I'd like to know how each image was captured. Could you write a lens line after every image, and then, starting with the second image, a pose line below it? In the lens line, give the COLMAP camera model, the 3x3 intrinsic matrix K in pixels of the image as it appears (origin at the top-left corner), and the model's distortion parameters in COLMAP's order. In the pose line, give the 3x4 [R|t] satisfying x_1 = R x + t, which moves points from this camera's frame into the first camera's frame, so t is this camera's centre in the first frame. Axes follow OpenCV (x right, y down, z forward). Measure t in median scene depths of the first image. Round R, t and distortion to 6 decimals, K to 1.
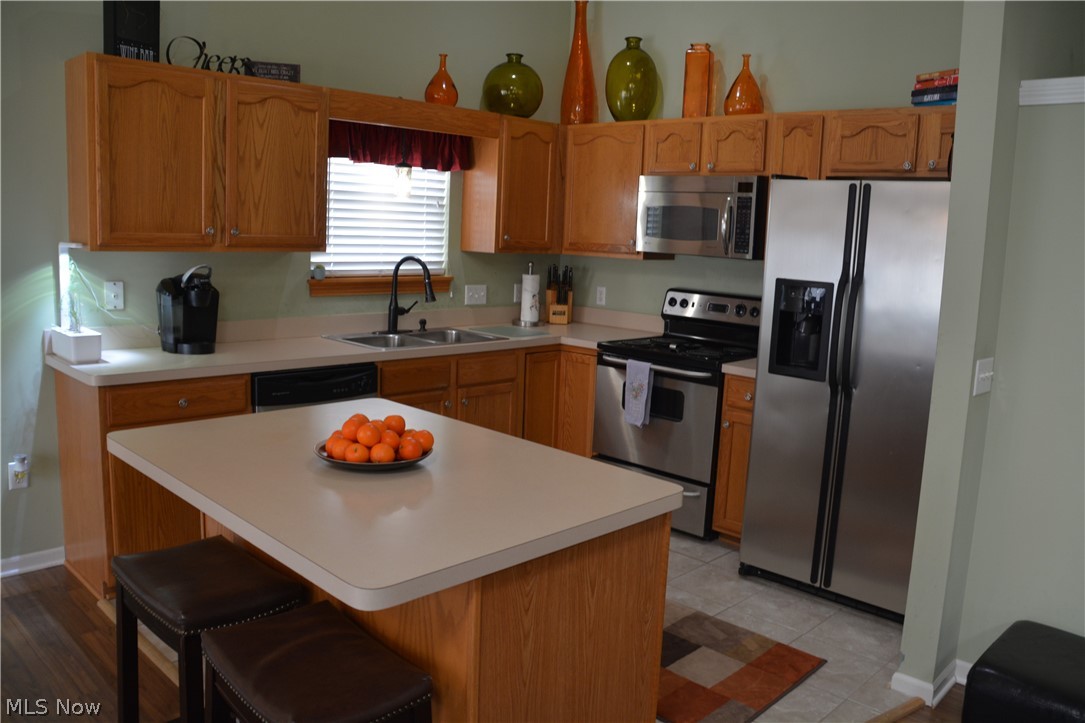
lens RADIAL K [[876.6, 0, 555.9], [0, 876.6, 334.6], [0, 0, 1]] dist [-0.127380, 0.079940]
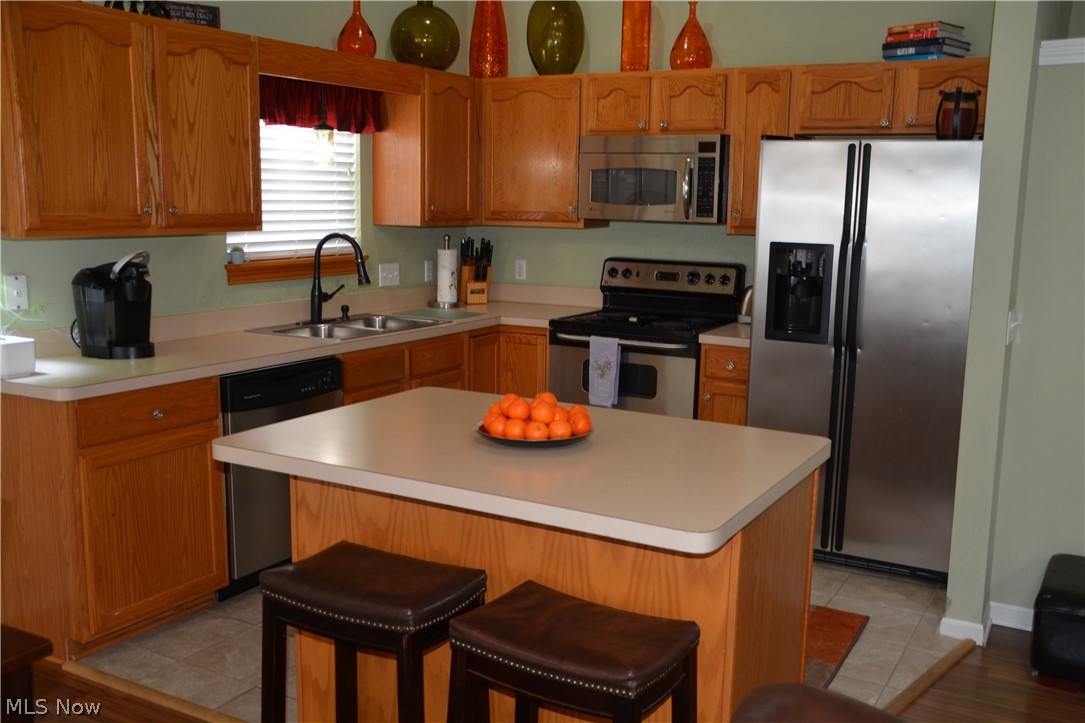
lens RADIAL K [[1072.5, 0, 550.9], [0, 1072.5, 352.9], [0, 0, 1]] dist [0.011277, 0.000000]
pose [[0.967062, -0.062997, 0.246620, -0.267463], [0.055071, 0.997724, 0.038910, -0.000623], [-0.248510, -0.024047, 0.968331, -0.104310]]
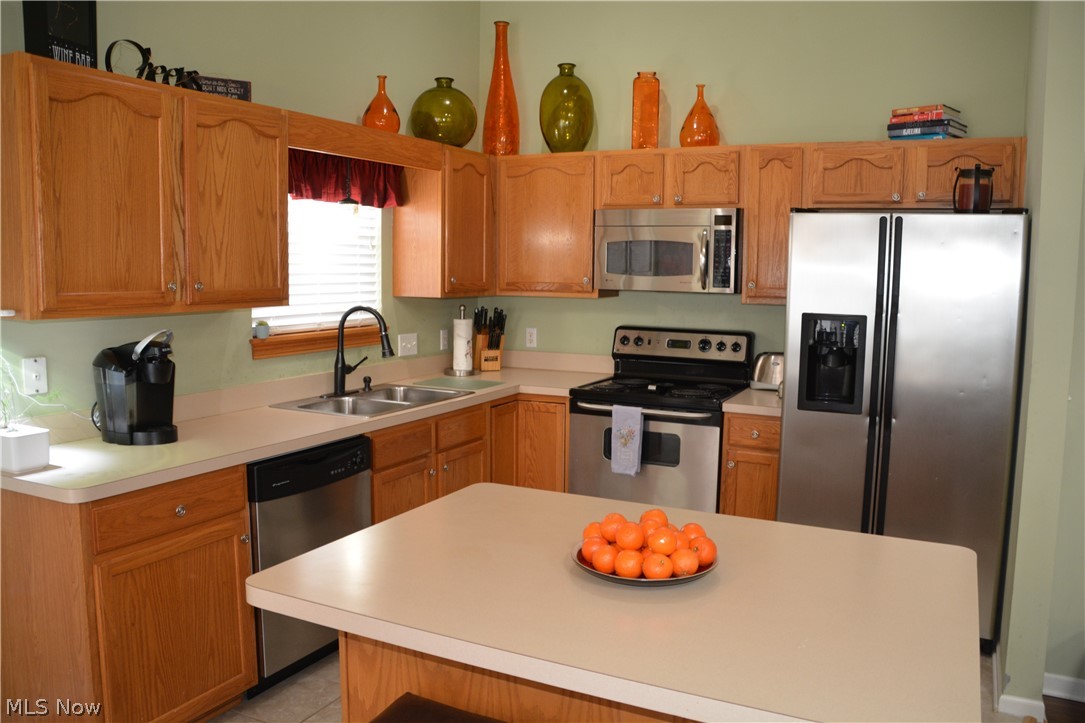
lens RADIAL K [[876.6, 0, 552.4], [0, 876.6, 339.9], [0, 0, 1]] dist [-0.127380, 0.079940]
pose [[0.952132, -0.056816, 0.300360, -0.285630], [0.065274, 0.997702, -0.018190, -0.031809], [-0.298636, 0.036925, 0.953653, 0.136283]]
